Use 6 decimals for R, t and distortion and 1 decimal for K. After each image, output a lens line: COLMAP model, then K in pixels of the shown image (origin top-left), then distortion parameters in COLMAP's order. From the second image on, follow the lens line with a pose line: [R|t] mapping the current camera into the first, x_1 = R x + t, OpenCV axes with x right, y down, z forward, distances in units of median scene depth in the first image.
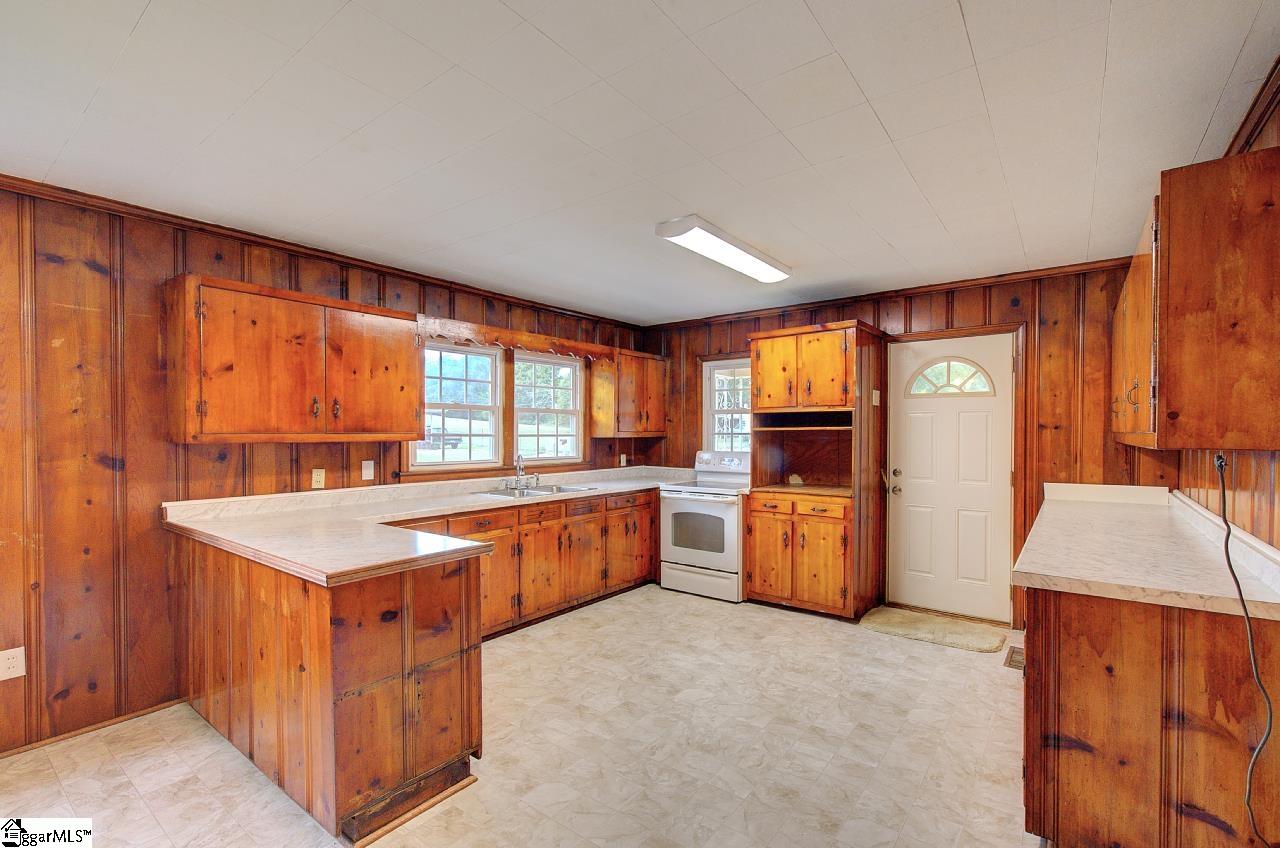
lens RADIAL K [[565.5, 0, 646.4], [0, 565.5, 437.4], [0, 0, 1]] dist [-0.000647, 0.000652]
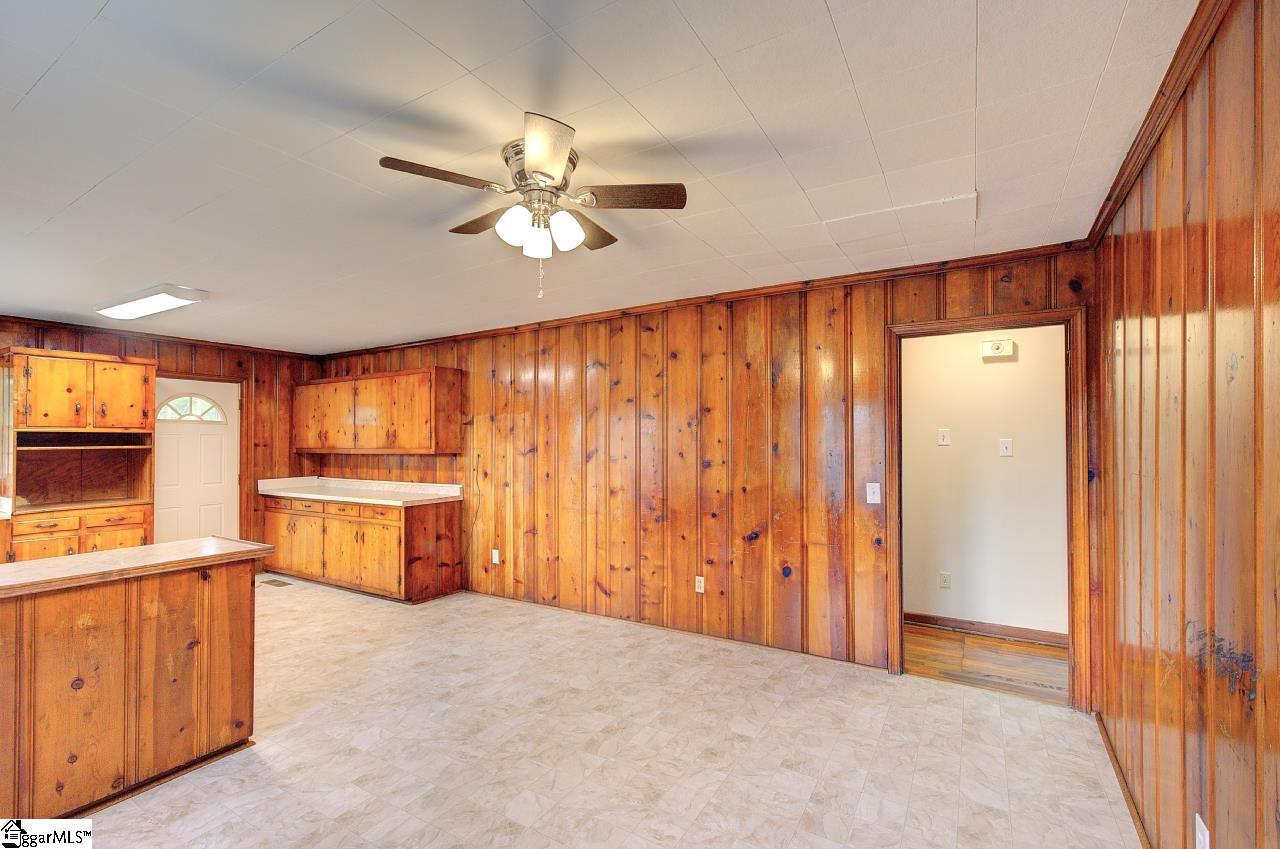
lens RADIAL K [[551.5, 0, 646.2], [0, 551.5, 437.1], [0, 0, 1]] dist [0.000944, 0.000085]
pose [[-0.105971, 0.010751, 0.994311, -1.045245], [0.015845, 0.999833, -0.009122, -0.010822], [-0.994243, 0.014789, -0.106123, 0.071921]]
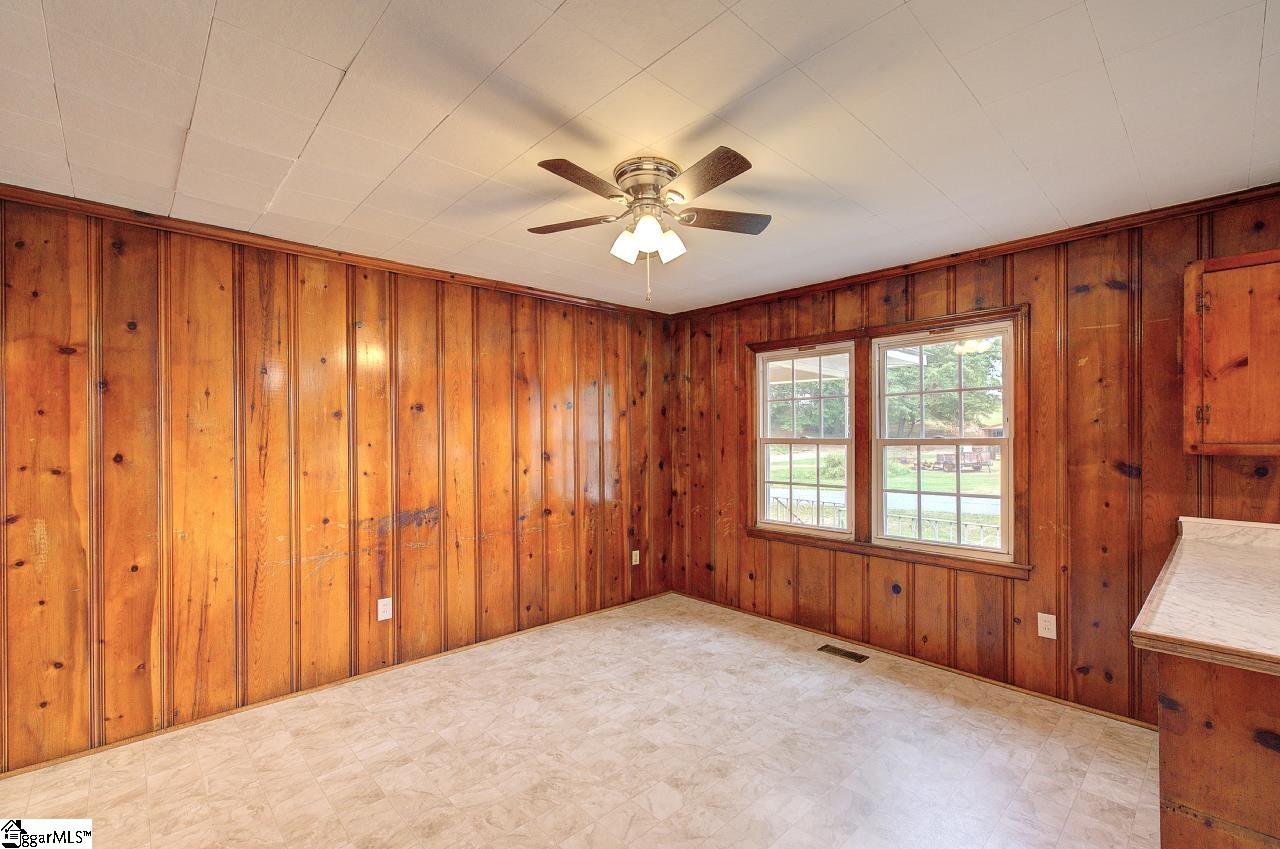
lens RADIAL K [[551.5, 0, 646.2], [0, 551.5, 437.1], [0, 0, 1]] dist [0.000944, 0.000085]
pose [[-0.160900, 0.007368, -0.986943, 0.143528], [-0.006097, 0.999946, 0.008459, -0.013533], [0.986952, 0.007379, -0.160846, 0.217877]]
